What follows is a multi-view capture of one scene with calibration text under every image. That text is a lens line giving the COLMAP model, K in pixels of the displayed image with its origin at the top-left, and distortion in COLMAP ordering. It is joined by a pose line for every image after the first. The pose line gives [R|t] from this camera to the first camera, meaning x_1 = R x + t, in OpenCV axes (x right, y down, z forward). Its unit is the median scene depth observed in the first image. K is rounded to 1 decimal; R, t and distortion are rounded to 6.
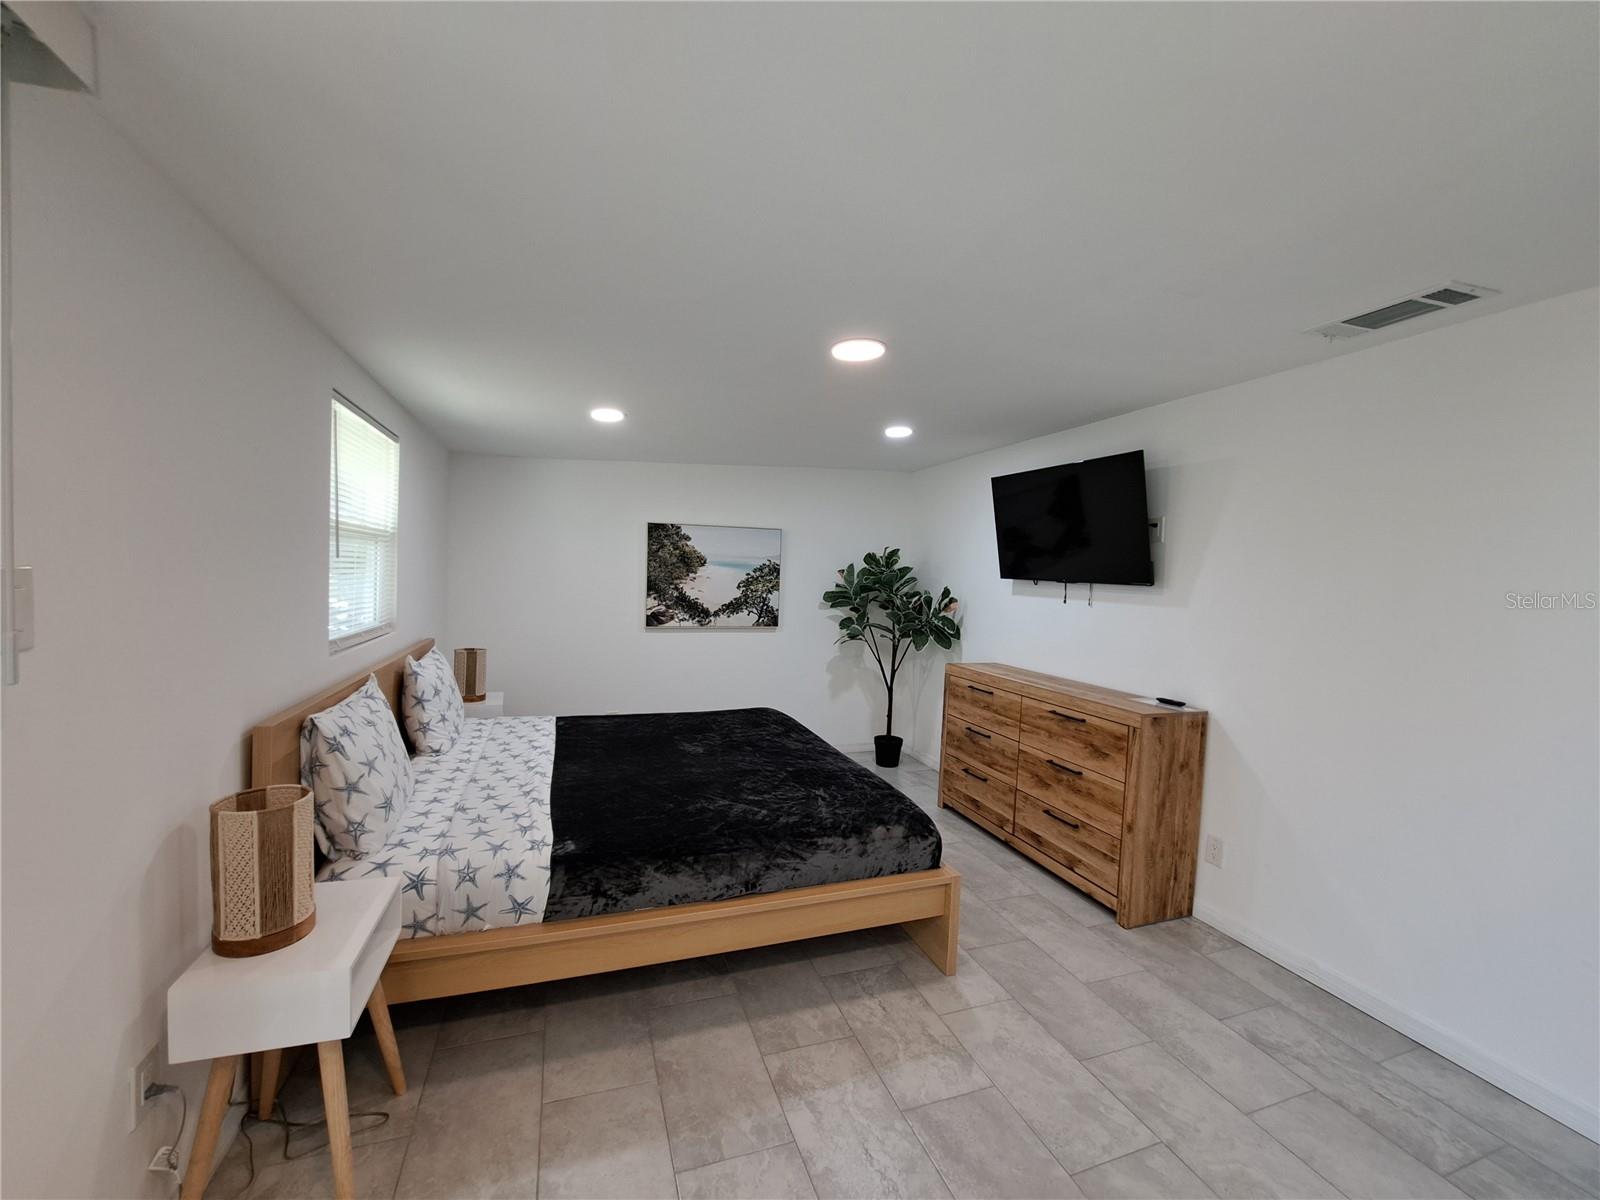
lens RADIAL K [[634.9, 0, 795.5], [0, 634.9, 603.3], [0, 0, 1]] dist [-0.022174, -0.000328]
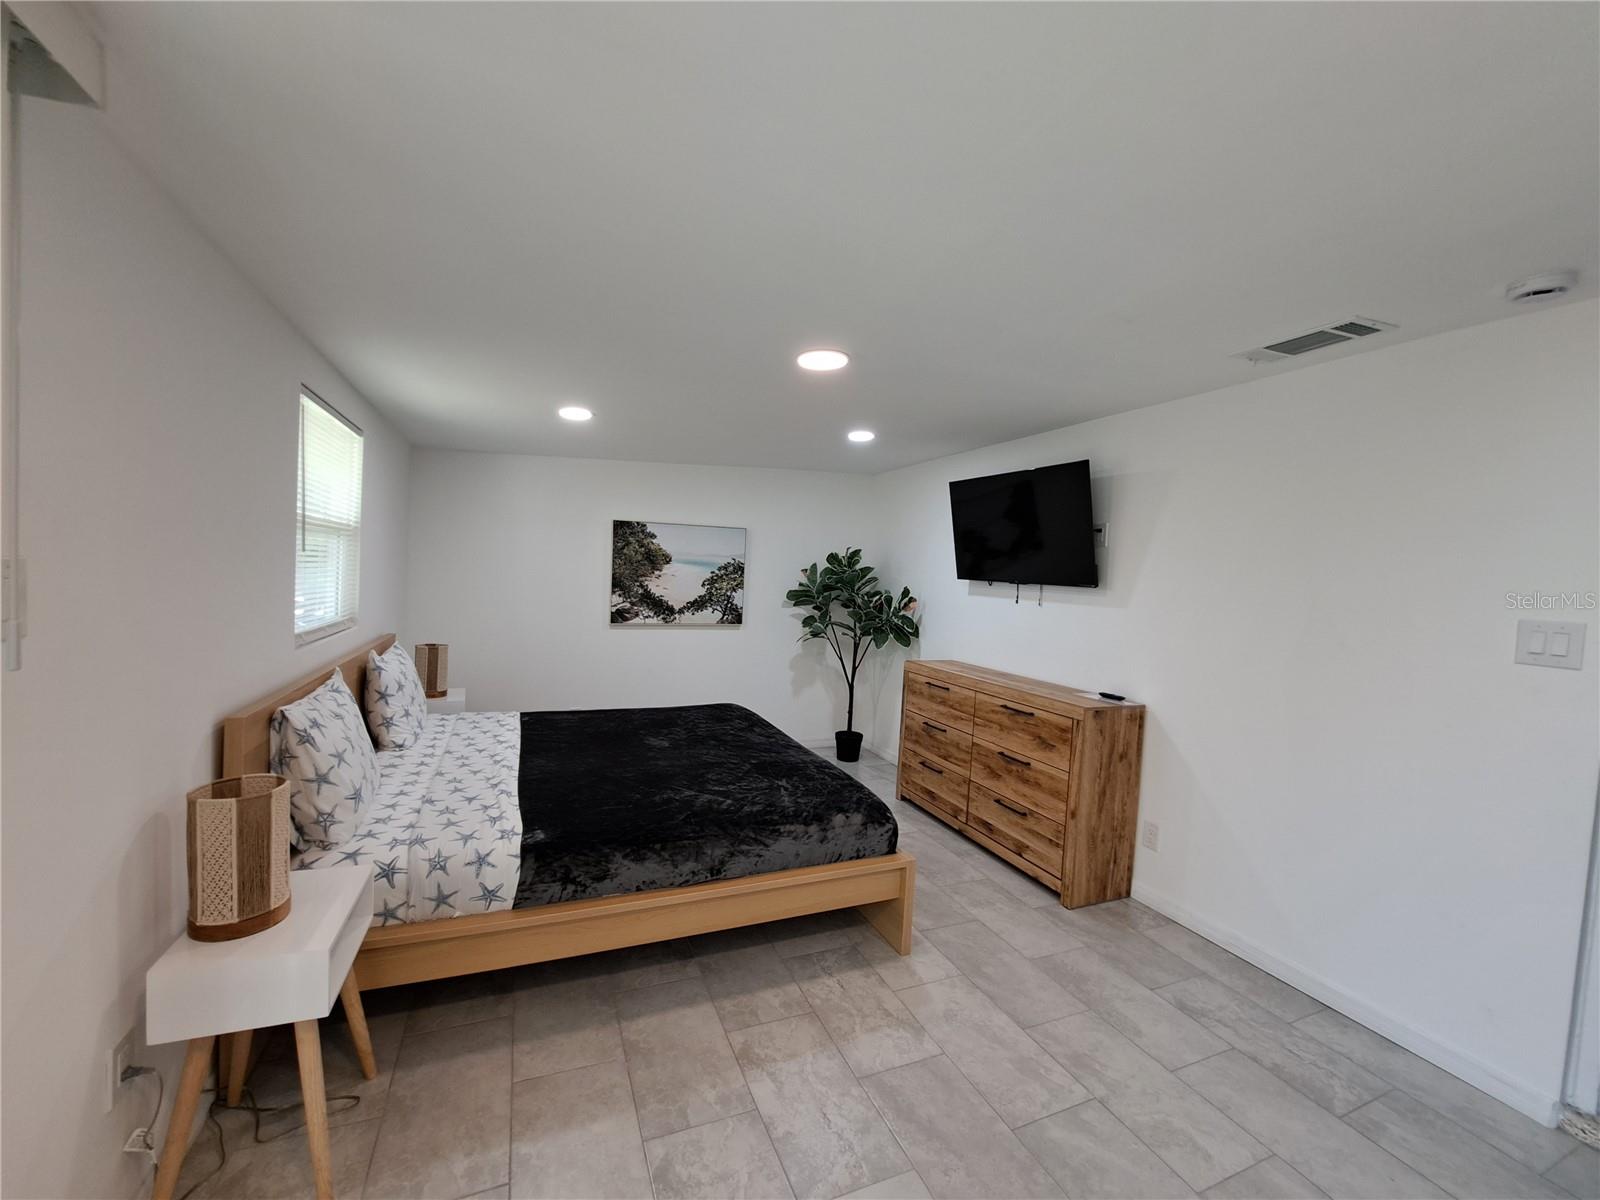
lens RADIAL K [[634.9, 0, 795.5], [0, 634.9, 603.3], [0, 0, 1]] dist [-0.022174, -0.000328]
pose [[0.998252, 0.008086, 0.058546, -0.003785], [-0.008194, 0.999965, 0.001607, 0.001822], [-0.058531, -0.002084, 0.998283, -0.041771]]
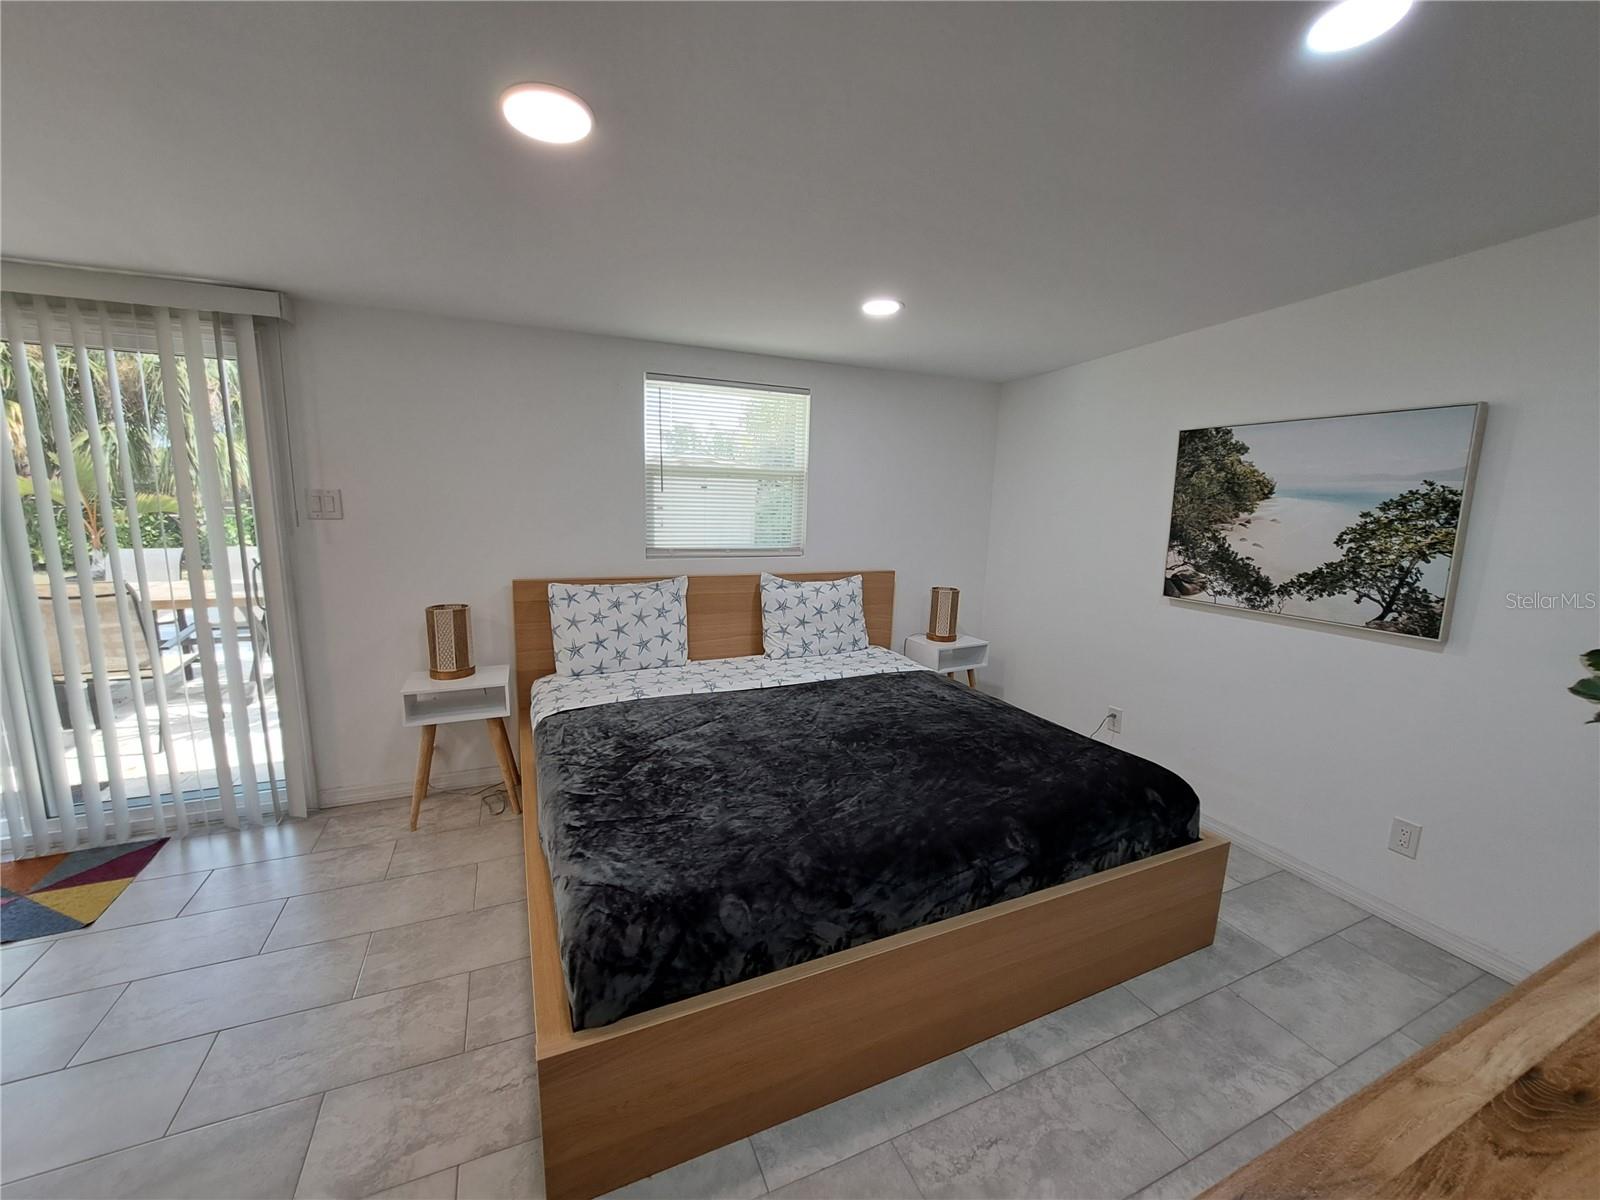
lens RADIAL K [[634.9, 0, 795.5], [0, 634.9, 603.3], [0, 0, 1]] dist [-0.022174, -0.000328]
pose [[0.079377, 0.132780, -0.987962, 0.728892], [-0.068938, 0.989448, 0.127441, -0.022238], [0.994458, 0.057992, 0.087693, 1.130379]]
